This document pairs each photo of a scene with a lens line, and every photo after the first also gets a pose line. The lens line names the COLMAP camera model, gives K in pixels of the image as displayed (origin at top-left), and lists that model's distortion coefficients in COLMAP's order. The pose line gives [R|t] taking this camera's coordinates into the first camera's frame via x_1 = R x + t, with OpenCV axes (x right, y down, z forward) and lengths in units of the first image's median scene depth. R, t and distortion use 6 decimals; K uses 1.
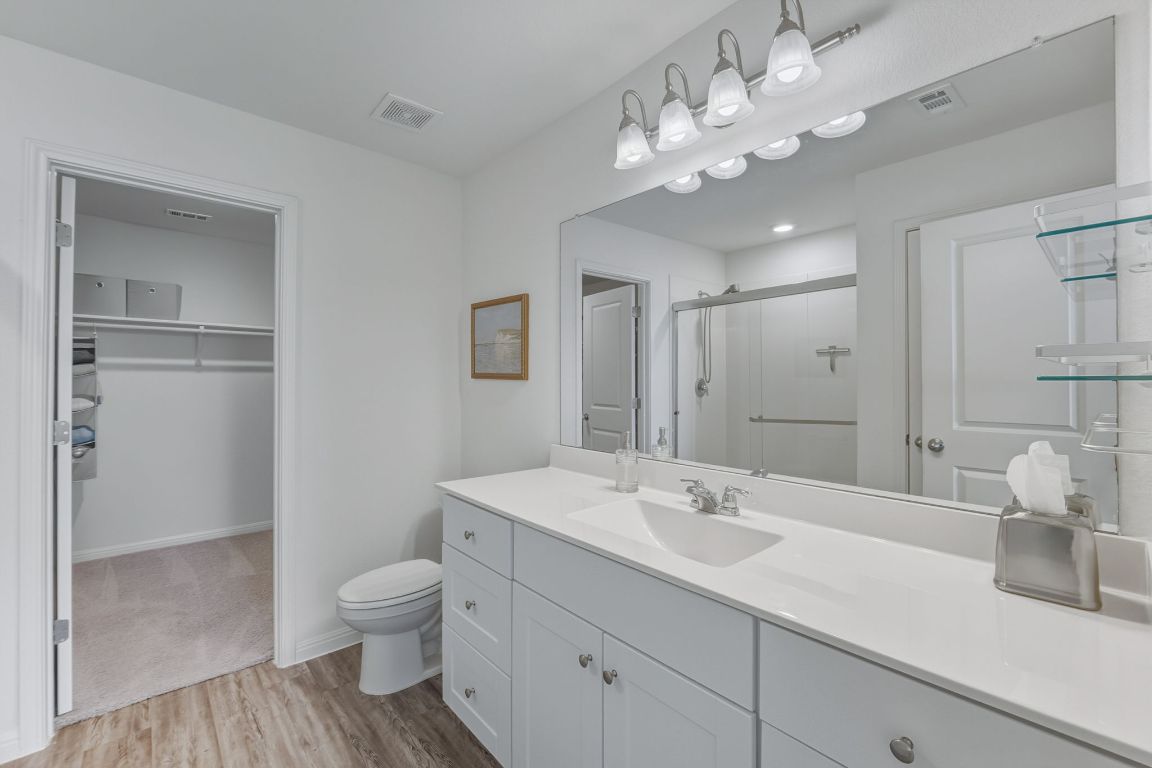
lens RADIAL K [[478.1, 0, 567.3], [0, 478.1, 377.5], [0, 0, 1]] dist [-0.013545, 0.001108]
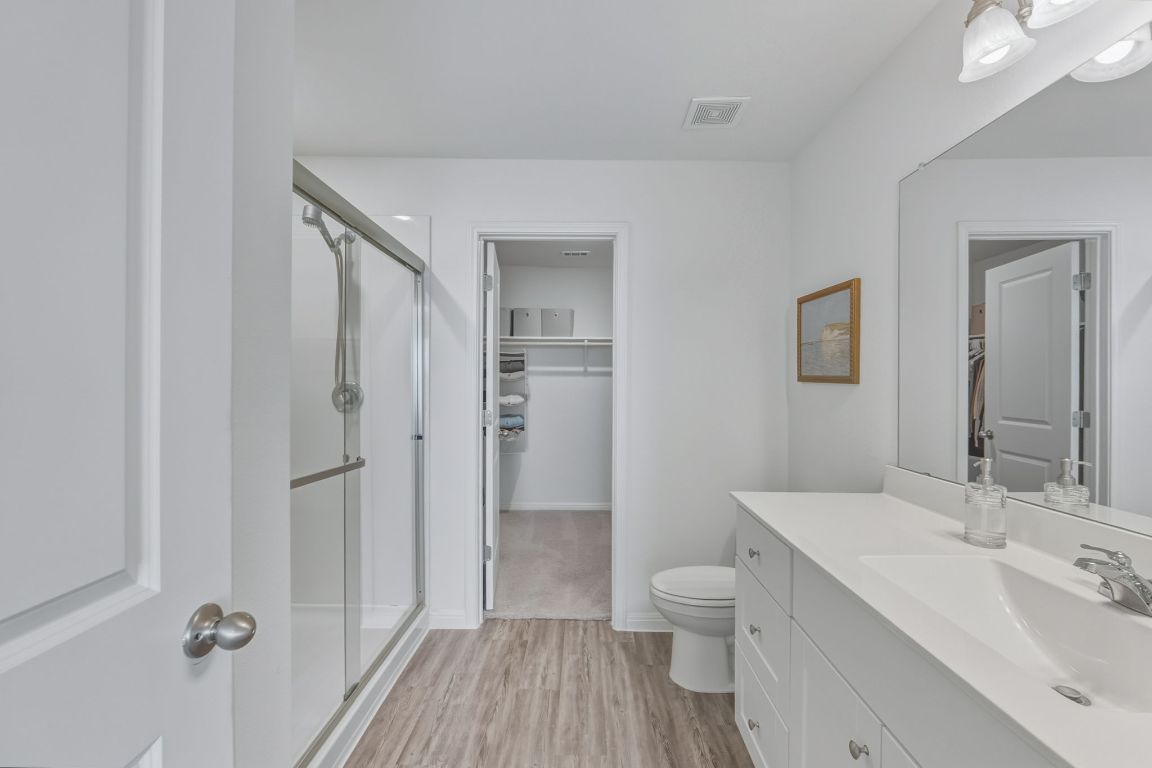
lens RADIAL K [[478.1, 0, 576.4], [0, 478.1, 386.2], [0, 0, 1]] dist [-0.013545, 0.001108]
pose [[0.741862, 0.007035, -0.670515, 0.116093], [0.000357, 0.999941, 0.010886, 0.000365], [0.670552, -0.008315, 0.741816, 0.077768]]
